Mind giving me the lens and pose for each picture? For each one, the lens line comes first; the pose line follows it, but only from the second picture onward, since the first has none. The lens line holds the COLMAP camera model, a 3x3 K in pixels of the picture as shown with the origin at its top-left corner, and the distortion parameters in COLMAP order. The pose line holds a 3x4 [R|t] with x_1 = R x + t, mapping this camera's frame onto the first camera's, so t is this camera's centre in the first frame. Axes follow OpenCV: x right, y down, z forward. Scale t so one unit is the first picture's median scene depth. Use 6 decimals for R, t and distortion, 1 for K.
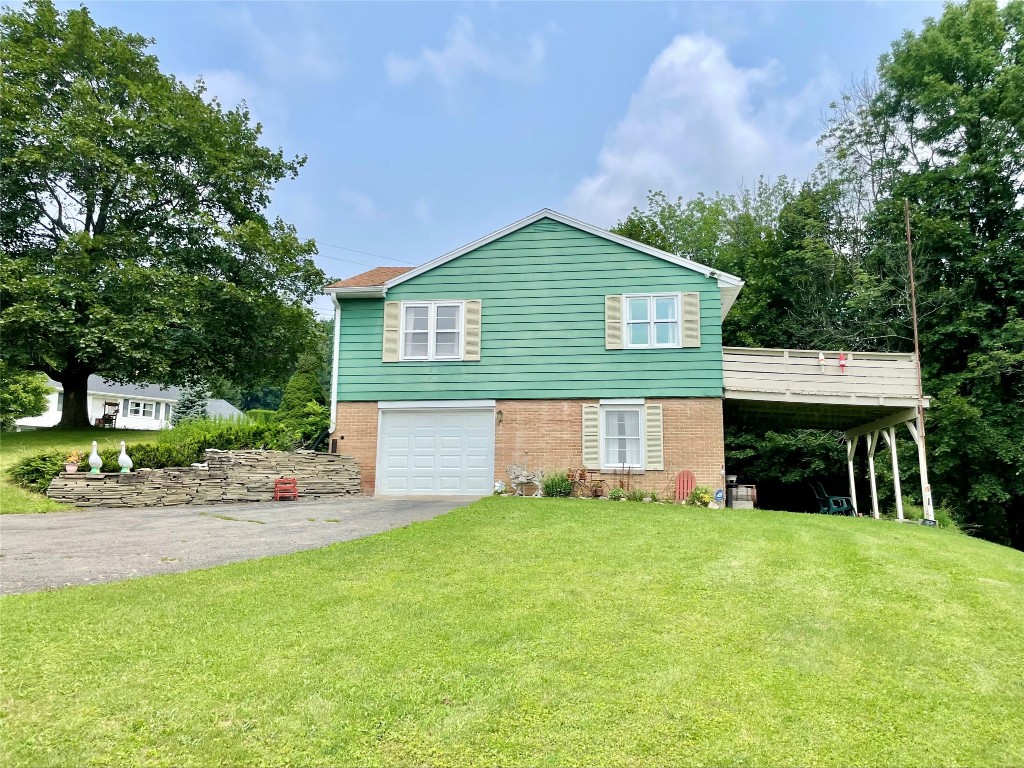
lens RADIAL K [[783.8, 0, 512.0], [0, 783.8, 384.0], [0, 0, 1]] dist [0.003480, -0.000351]
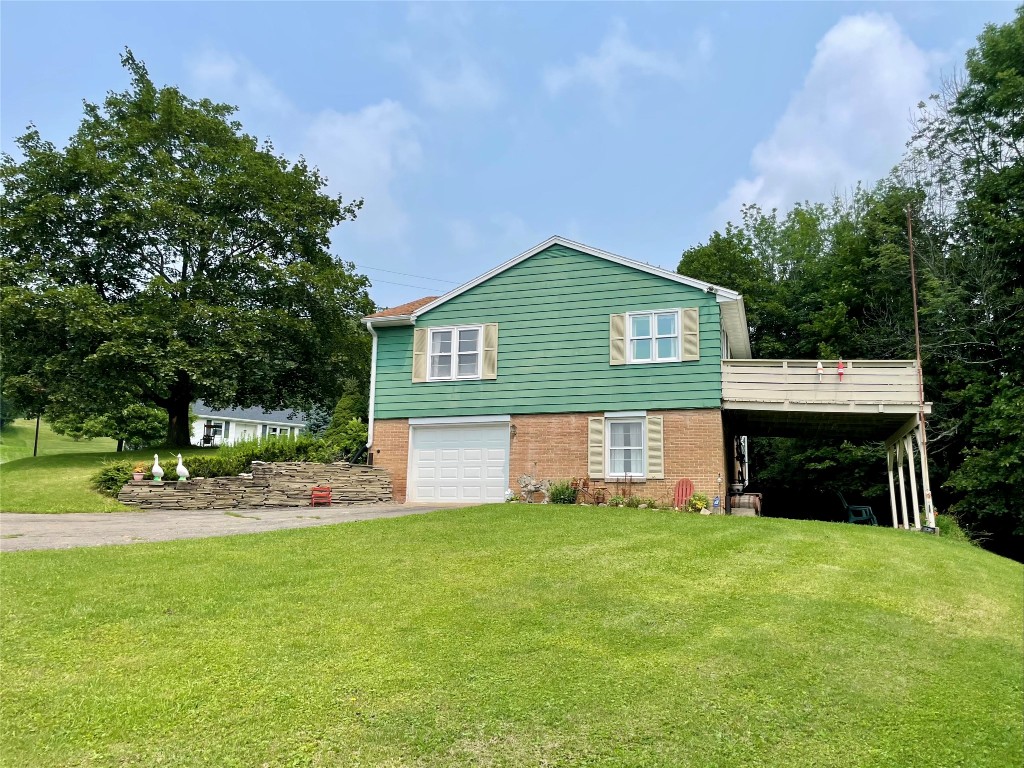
lens RADIAL K [[782.2, 0, 512.0], [0, 782.2, 401.6], [0, 0, 1]] dist [-0.001025, -0.010370]
pose [[0.983655, -0.022022, -0.178711, 0.176786], [0.021019, 0.999751, -0.007504, 0.010110], [0.178831, 0.003625, 0.983873, -0.063911]]
